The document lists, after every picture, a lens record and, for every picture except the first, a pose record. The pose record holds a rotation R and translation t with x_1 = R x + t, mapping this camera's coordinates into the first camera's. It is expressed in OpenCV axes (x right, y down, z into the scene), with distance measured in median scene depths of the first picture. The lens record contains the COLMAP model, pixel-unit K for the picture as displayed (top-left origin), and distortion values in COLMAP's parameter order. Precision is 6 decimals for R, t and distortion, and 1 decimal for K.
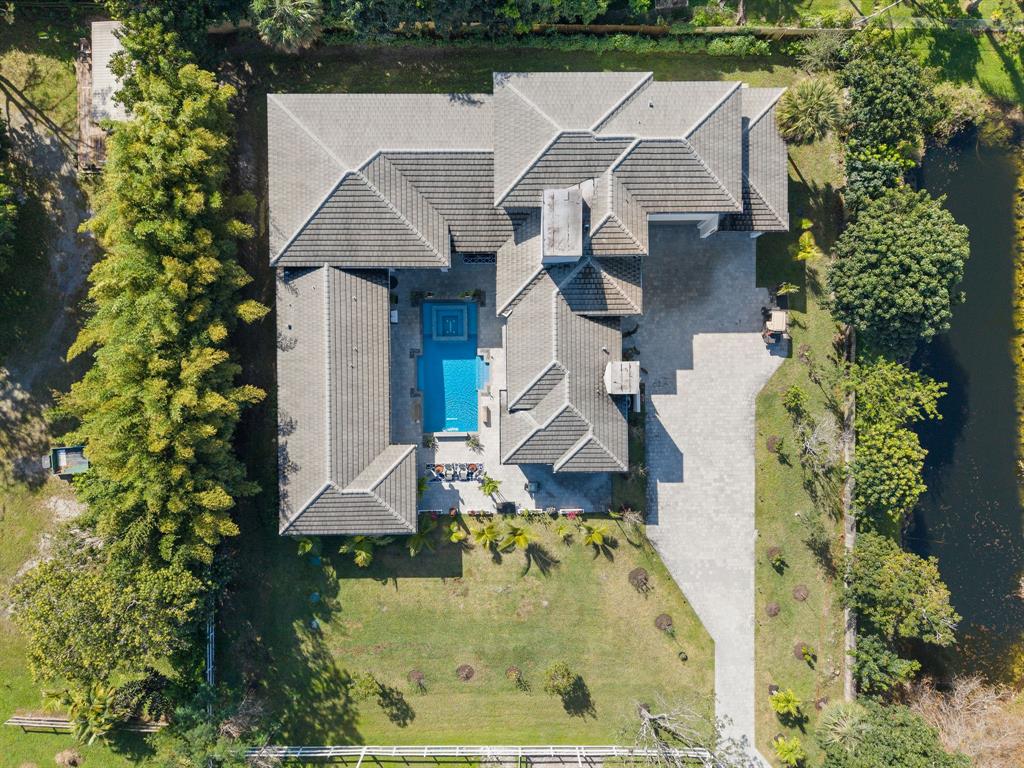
lens RADIAL K [[671.6, 0, 517.1], [0, 671.6, 387.5], [0, 0, 1]] dist [0.071818, -0.108368]
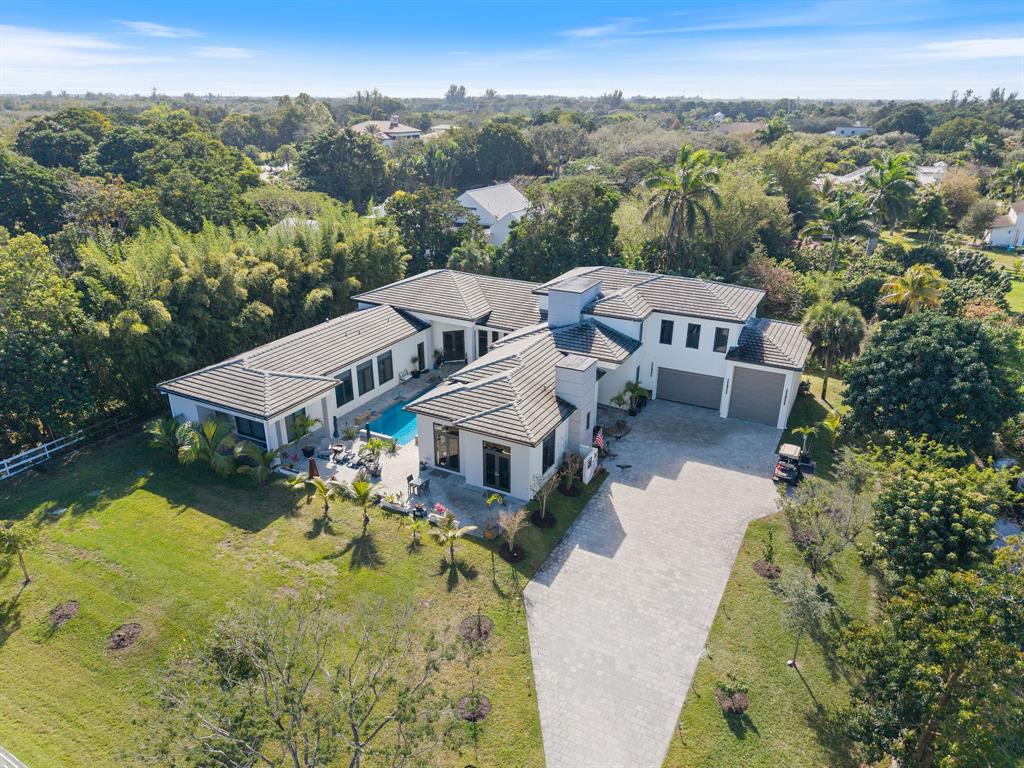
lens RADIAL K [[671.6, 0, 517.1], [0, 671.6, 387.5], [0, 0, 1]] dist [0.071818, -0.108368]
pose [[0.881676, 0.175937, -0.437827, 0.423872], [-0.471828, 0.338523, -0.814113, 0.660820], [0.004982, 0.924364, 0.381480, 0.600927]]
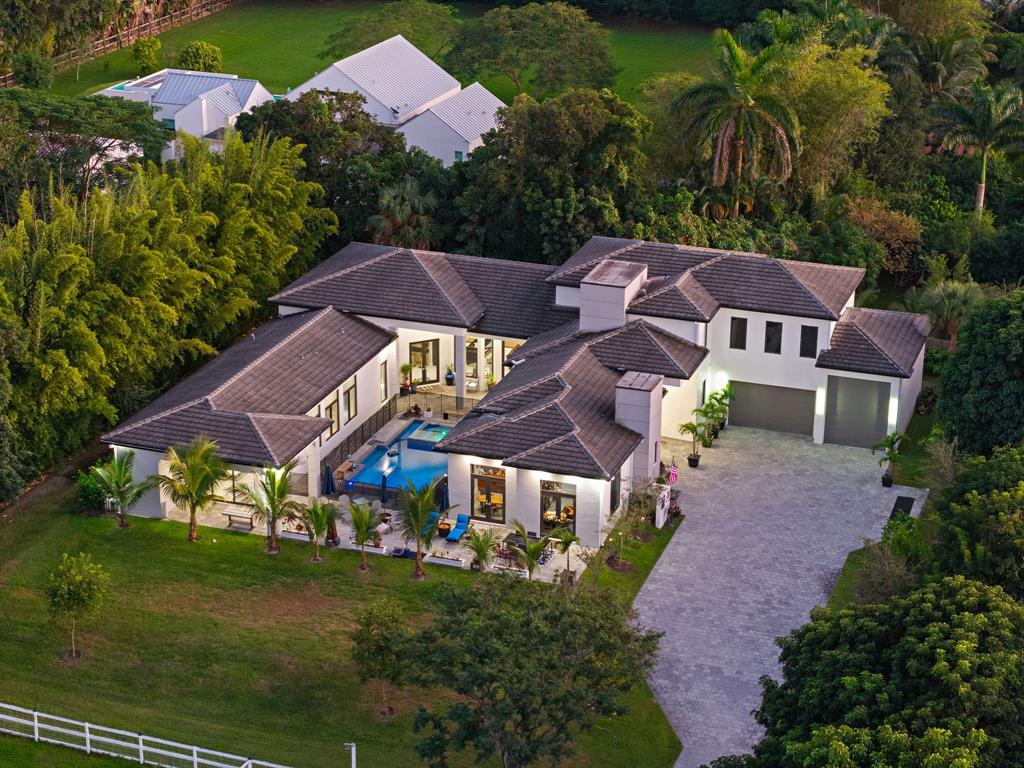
lens RADIAL K [[2030.7, 0, 512.0], [0, 2030.7, 384.0], [0, 0, 1]] dist [-0.037167, -0.137496]
pose [[0.940487, 0.119319, -0.318195, 0.625129], [-0.339825, 0.335760, -0.878513, 1.655963], [0.002014, 0.934360, 0.356325, 0.212099]]
